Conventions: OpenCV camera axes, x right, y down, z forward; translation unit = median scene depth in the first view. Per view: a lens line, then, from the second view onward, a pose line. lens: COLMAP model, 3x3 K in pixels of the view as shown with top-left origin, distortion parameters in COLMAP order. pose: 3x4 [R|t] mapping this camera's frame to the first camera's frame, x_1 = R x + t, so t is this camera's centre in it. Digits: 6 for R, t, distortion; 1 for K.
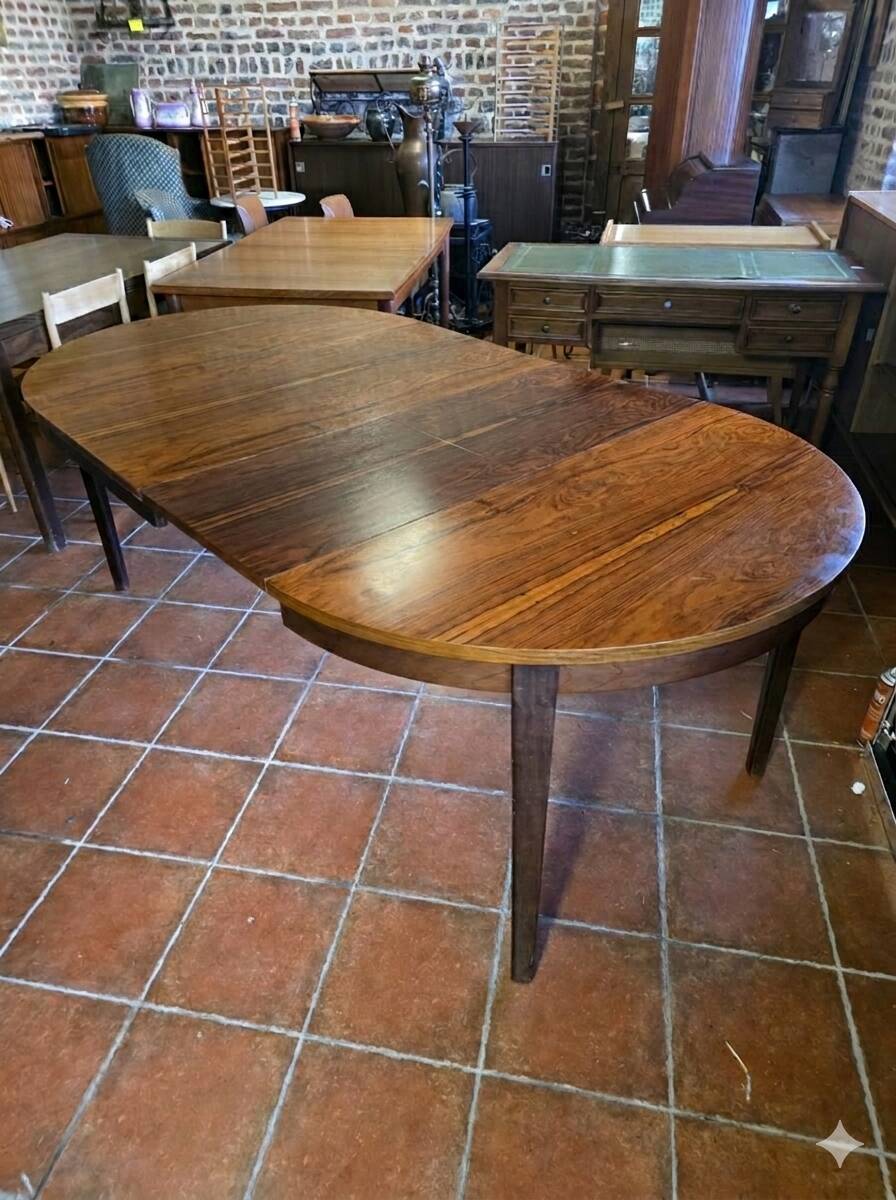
lens RADIAL K [[806.2, 0, 439.4], [0, 806.2, 600.0], [0, 0, 1]] dist [0.037766, -0.030496]
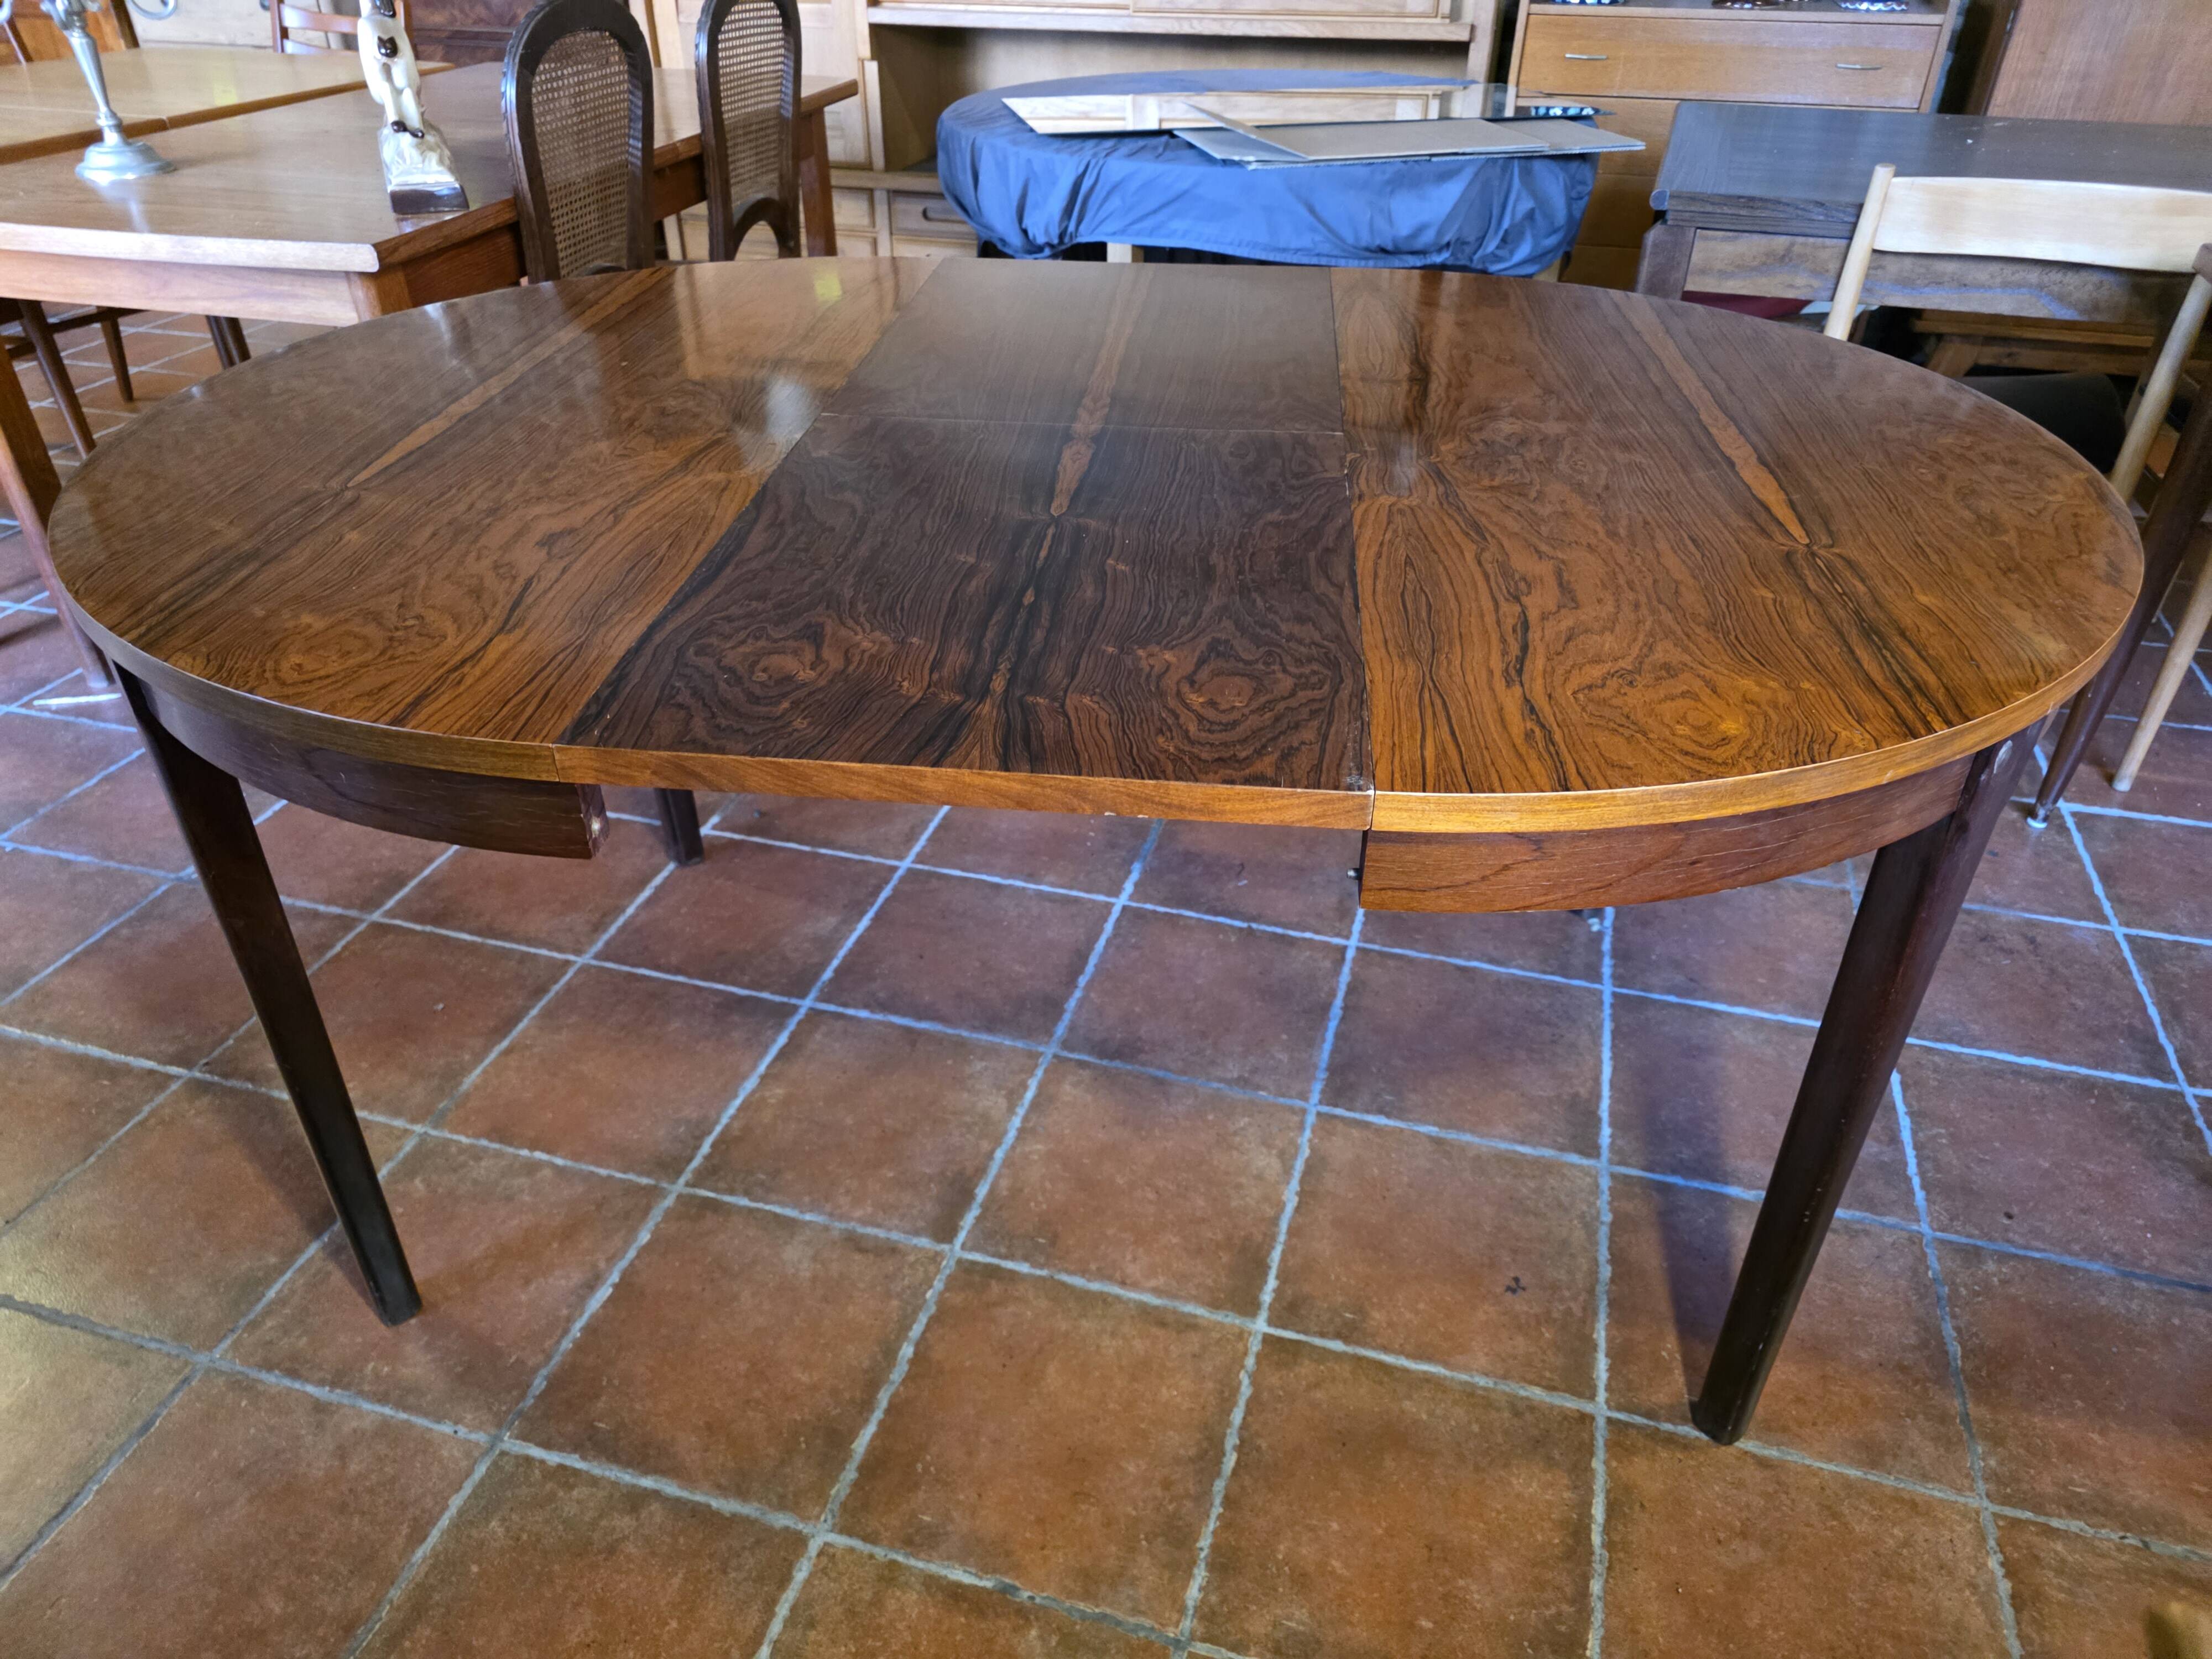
lens RADIAL K [[1486.1, 0, 1097.3], [0, 1486.1, 848.9], [0, 0, 1]] dist [0.037766, -0.030496]
pose [[-0.086085, 0.574605, -0.813891, 0.422504], [-0.543687, 0.657465, 0.521675, -0.398759], [0.834862, 0.487410, 0.255807, 0.787719]]
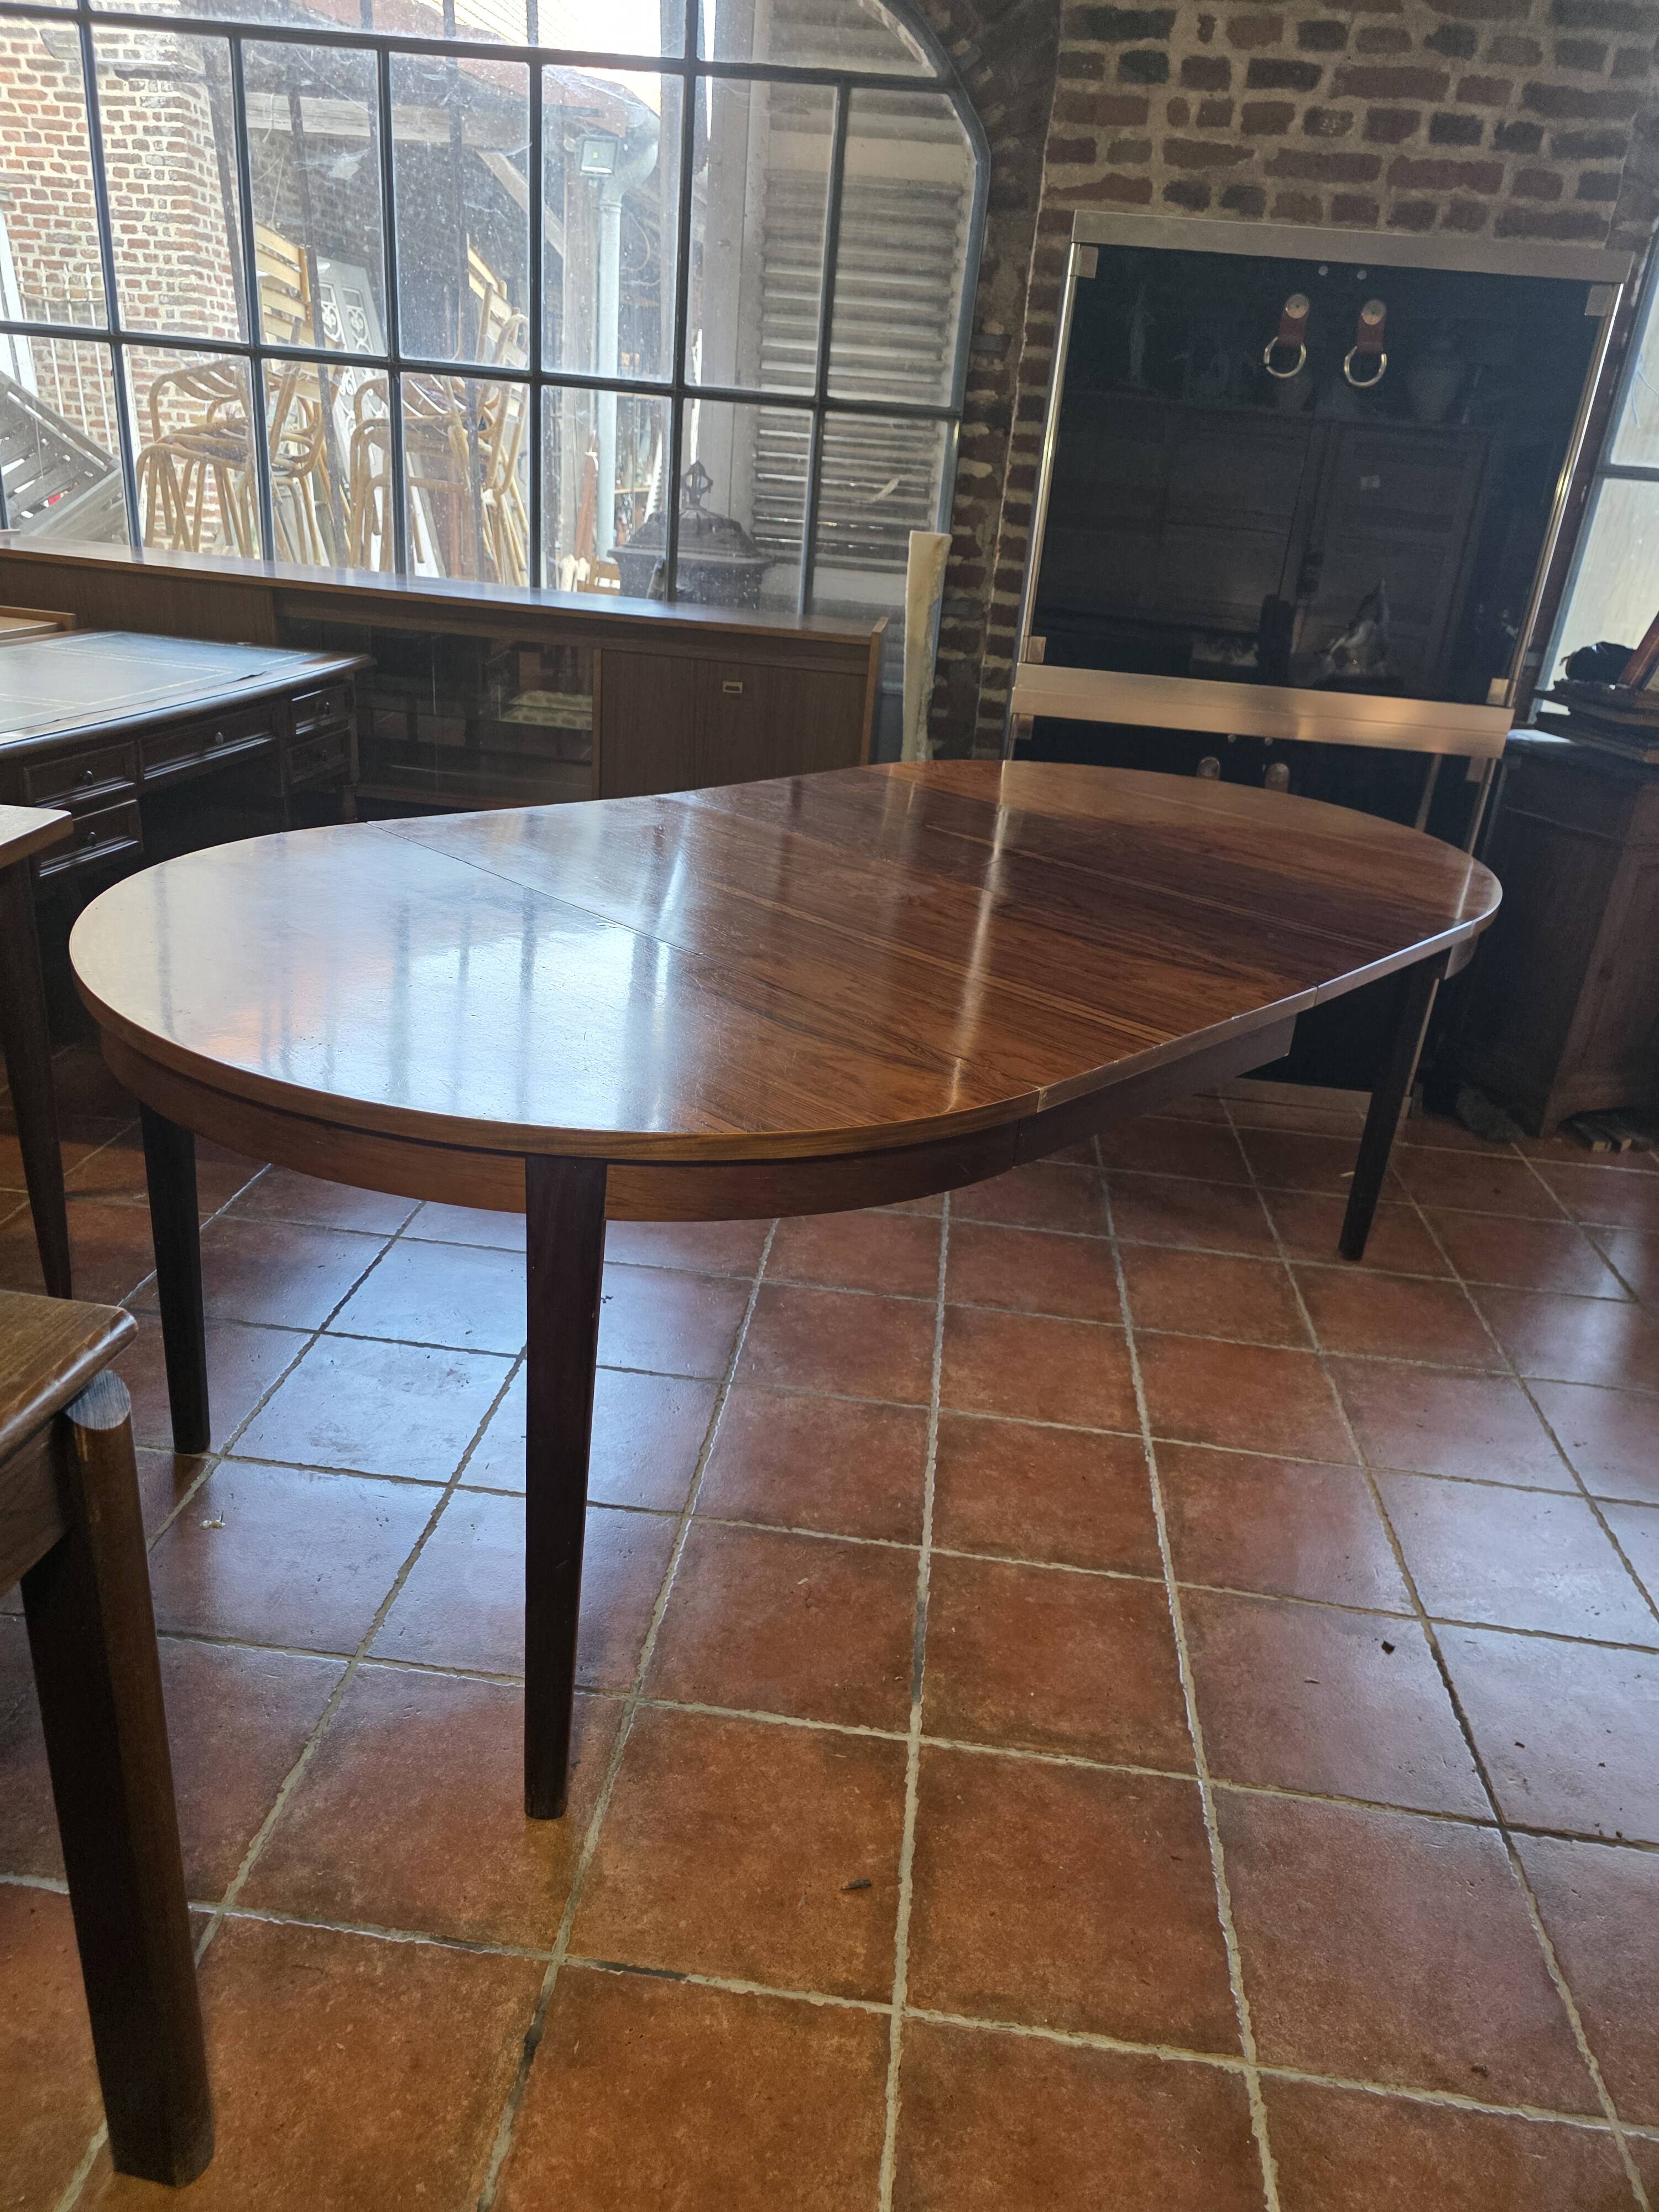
lens RADIAL K [[1486.9, 0, 830.8], [0, 1486.9, 1106.4], [0, 0, 1]] dist [0.041722, -0.038883]
pose [[-0.098963, -0.388276, 0.916214, -1.003651], [0.475443, 0.790392, 0.386309, -0.483954], [-0.874162, 0.473838, 0.106384, 0.880492]]
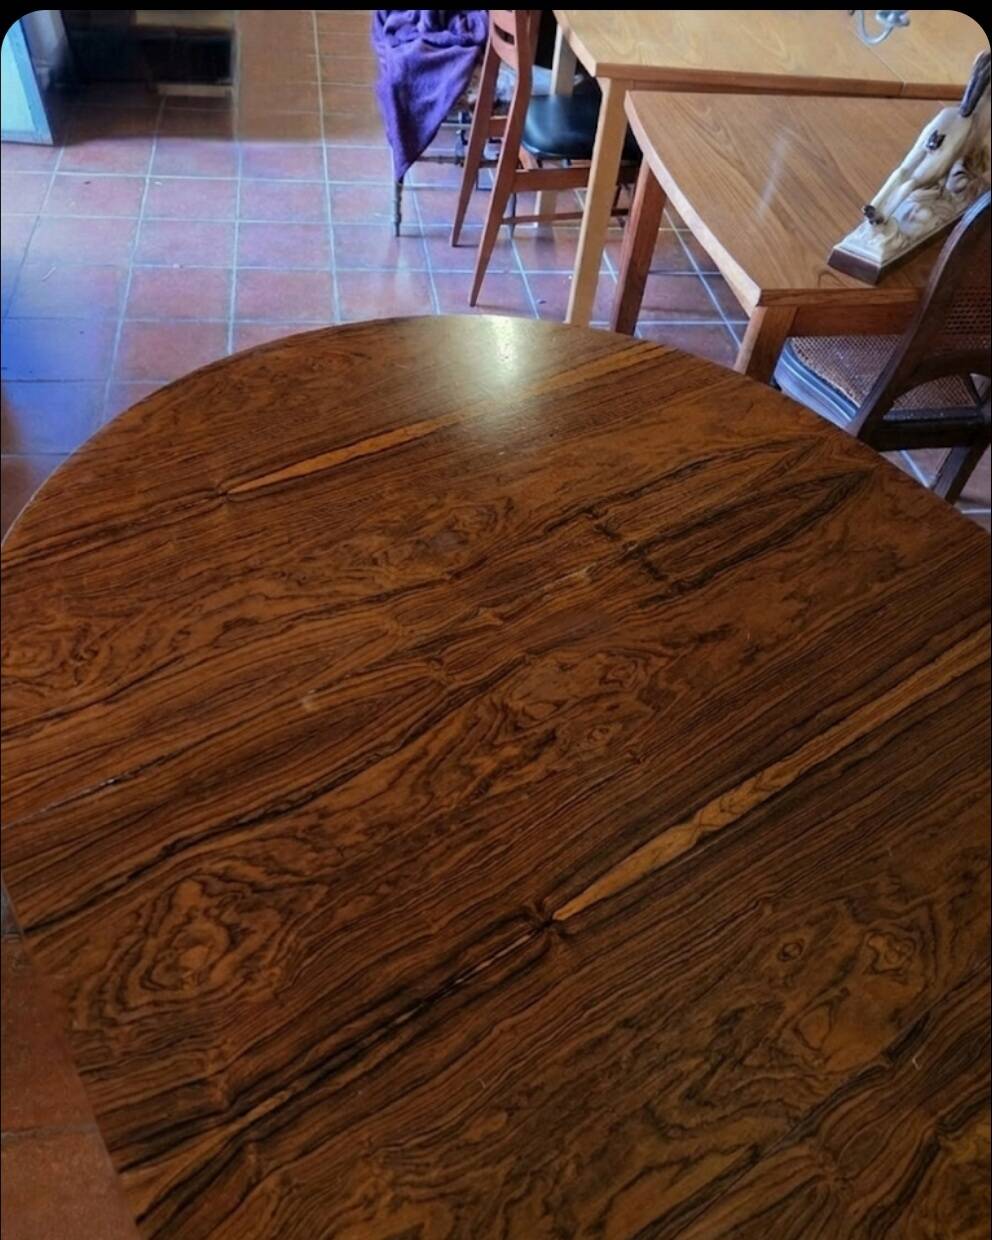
lens RADIAL K [[903.0, 0, 492.6], [0, 903.0, 651.4], [0, 0, 1]] dist [0.039939, -0.002682]
pose [[-0.939171, 0.215978, -0.267041, 0.012711], [-0.243481, 0.129682, 0.961197, -0.548393], [0.242228, 0.967748, -0.069208, 0.764054]]
